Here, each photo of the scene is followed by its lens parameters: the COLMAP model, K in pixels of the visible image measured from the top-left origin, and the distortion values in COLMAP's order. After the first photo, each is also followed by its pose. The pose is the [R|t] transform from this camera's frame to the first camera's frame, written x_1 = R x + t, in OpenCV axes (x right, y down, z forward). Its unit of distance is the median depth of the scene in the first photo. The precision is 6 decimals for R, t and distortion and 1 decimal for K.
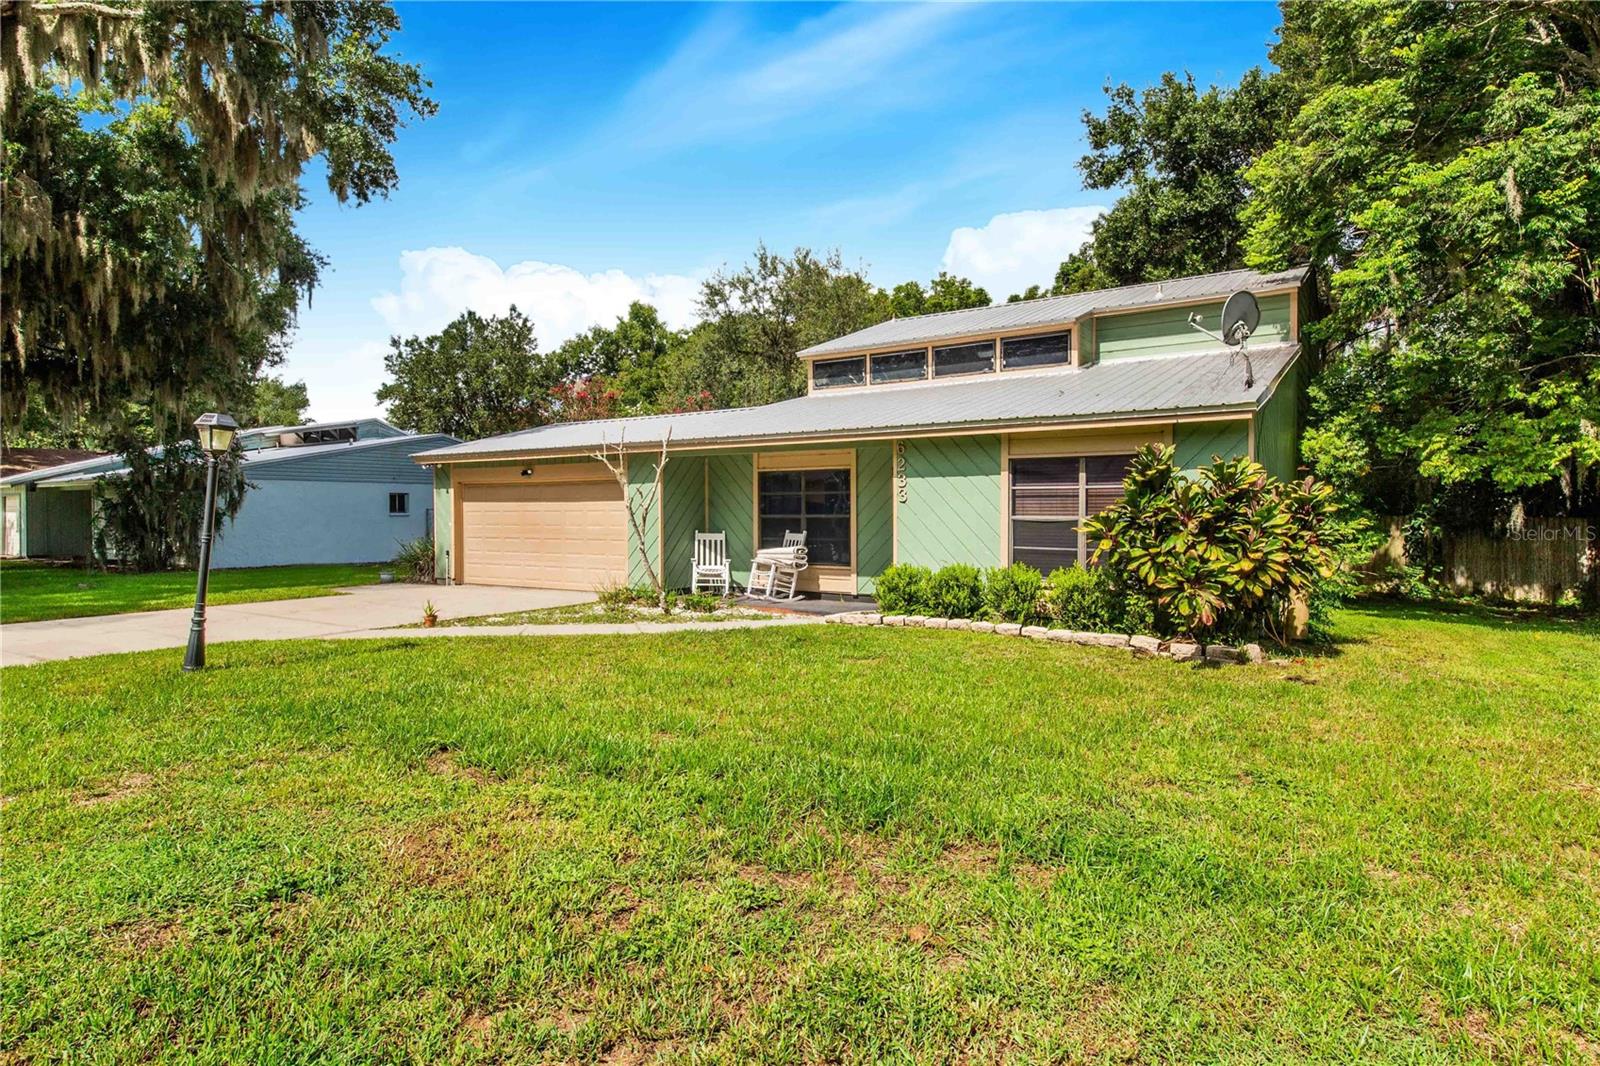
lens RADIAL K [[843.0, 0, 791.0], [0, 843.0, 528.7], [0, 0, 1]] dist [0.045397, -0.037274]
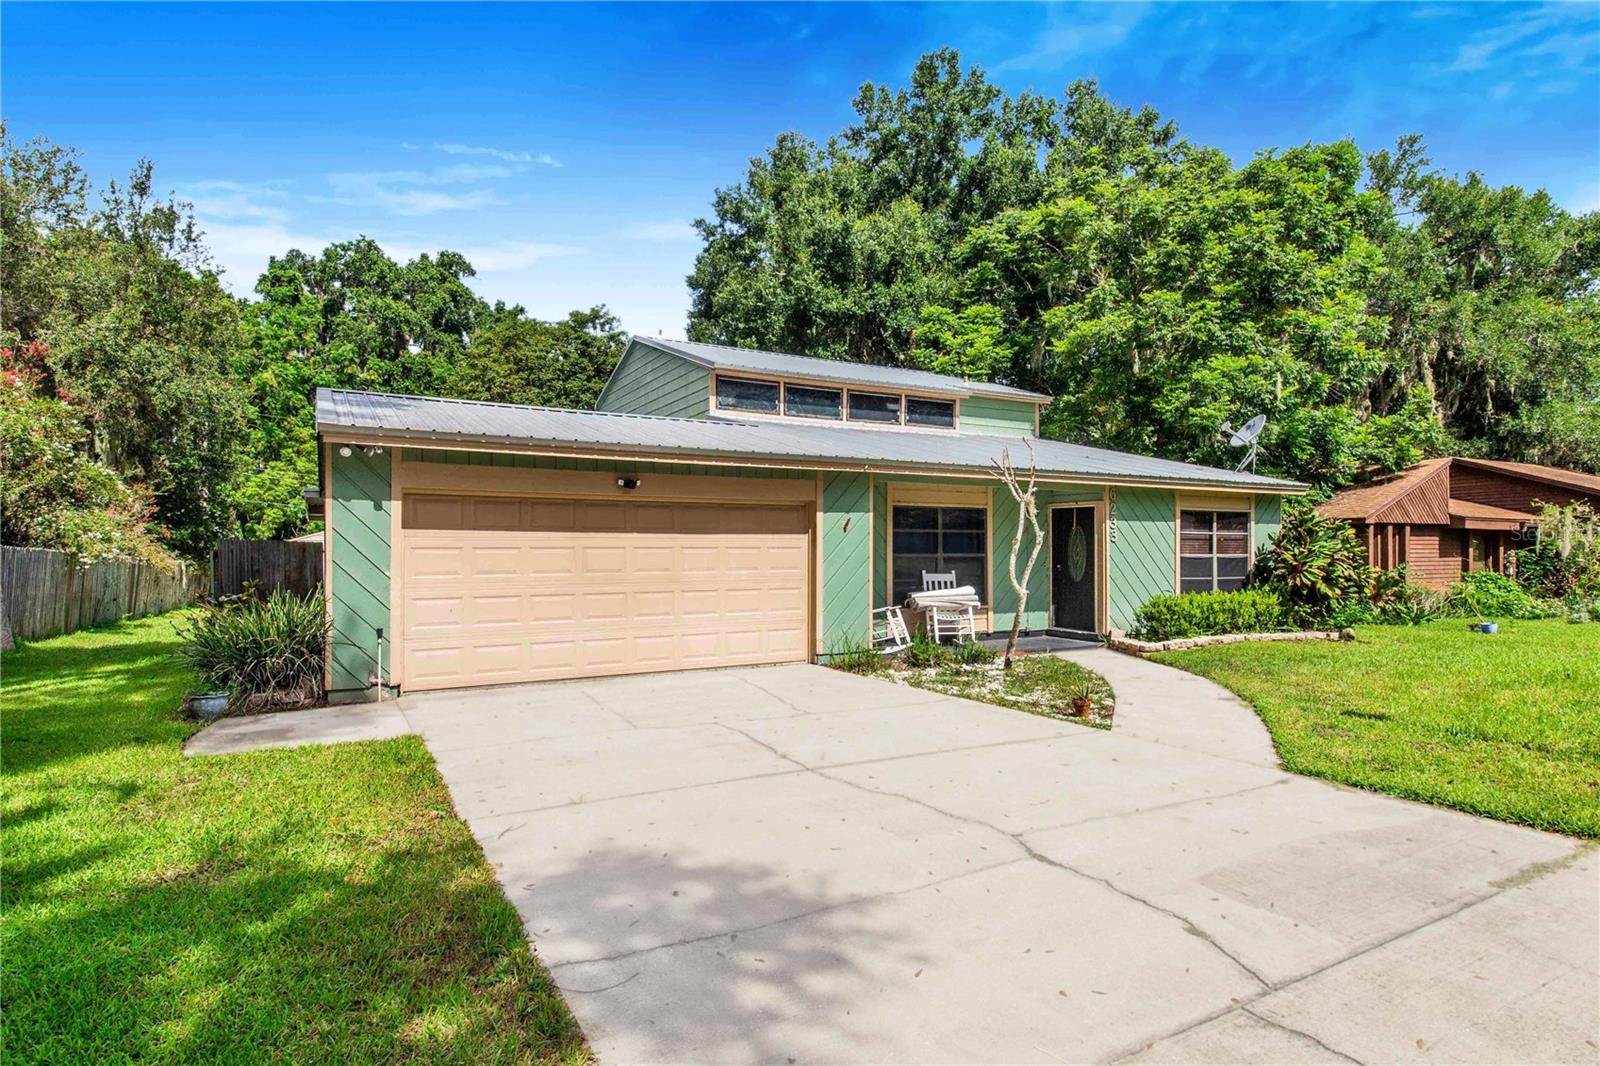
lens RADIAL K [[856.1, 0, 792.9], [0, 856.1, 537.4], [0, 0, 1]] dist [0.042811, -0.037790]
pose [[0.467723, 0.021421, 0.883616, -0.883108], [0.020767, 0.999164, -0.035215, -0.004458], [-0.883631, 0.034821, 0.466887, 0.678829]]
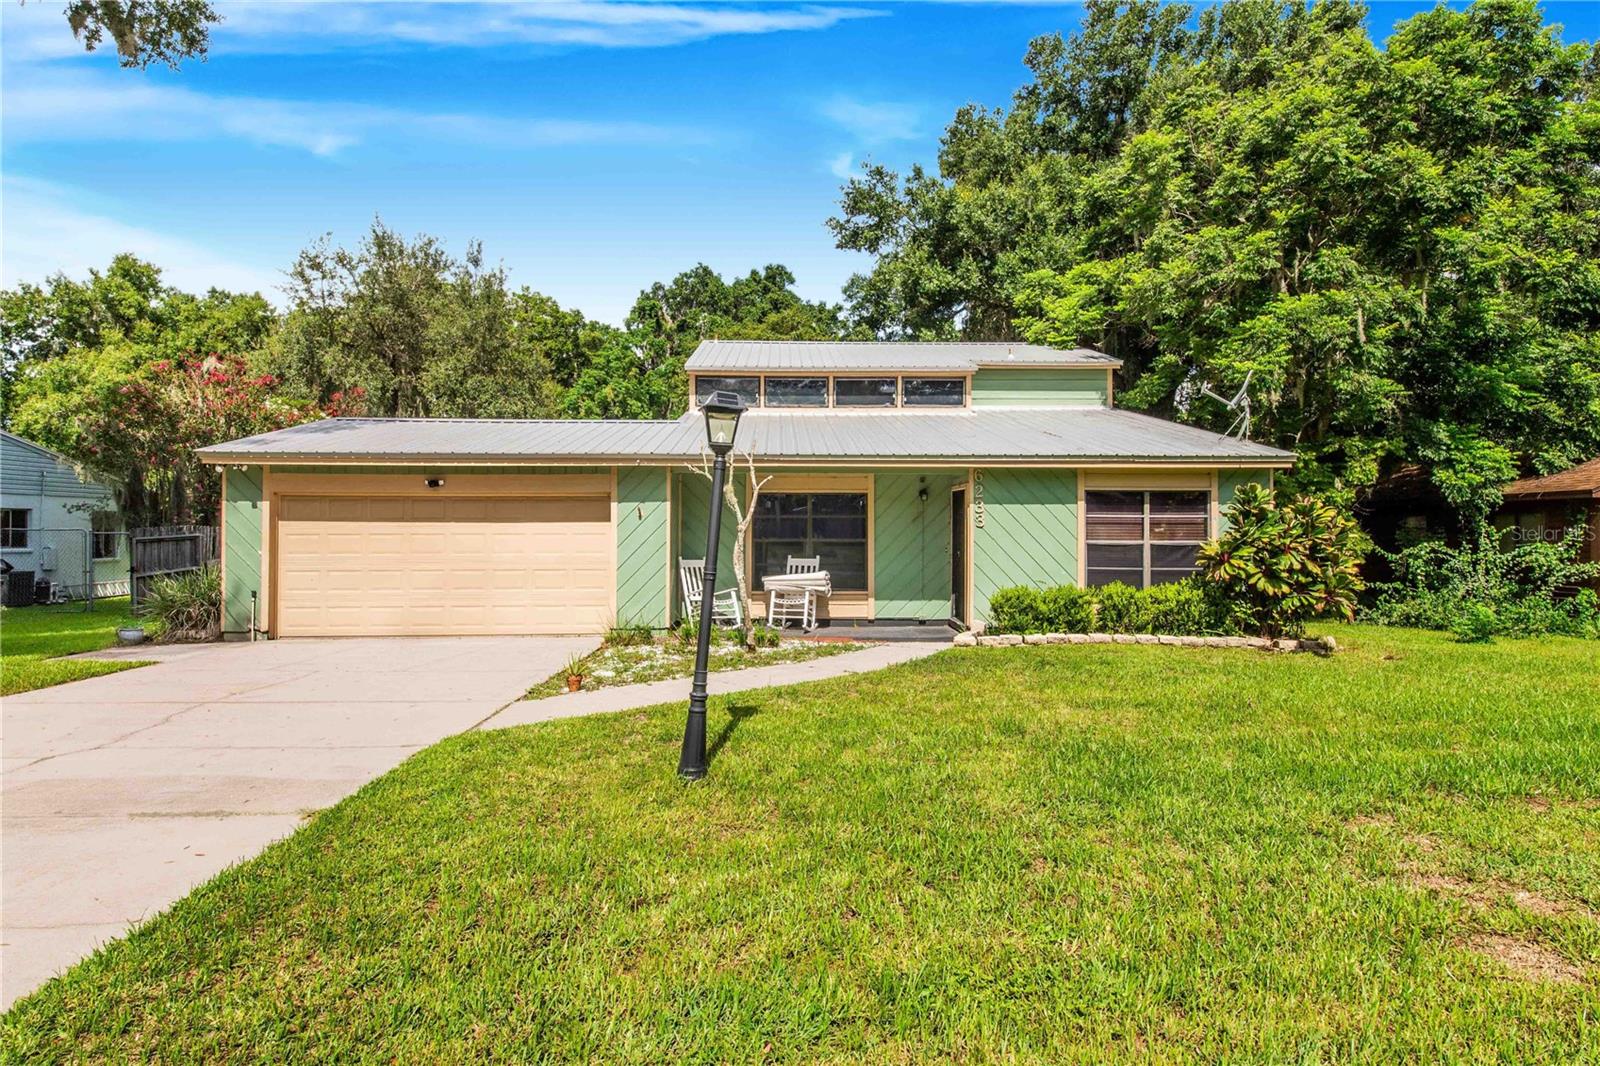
lens RADIAL K [[843.0, 0, 791.0], [0, 843.0, 528.7], [0, 0, 1]] dist [0.045397, -0.037274]
pose [[0.821539, 0.007909, 0.570098, -0.535078], [0.008765, 0.999610, -0.026499, -0.003065], [-0.570085, 0.026766, 0.821150, 0.217638]]
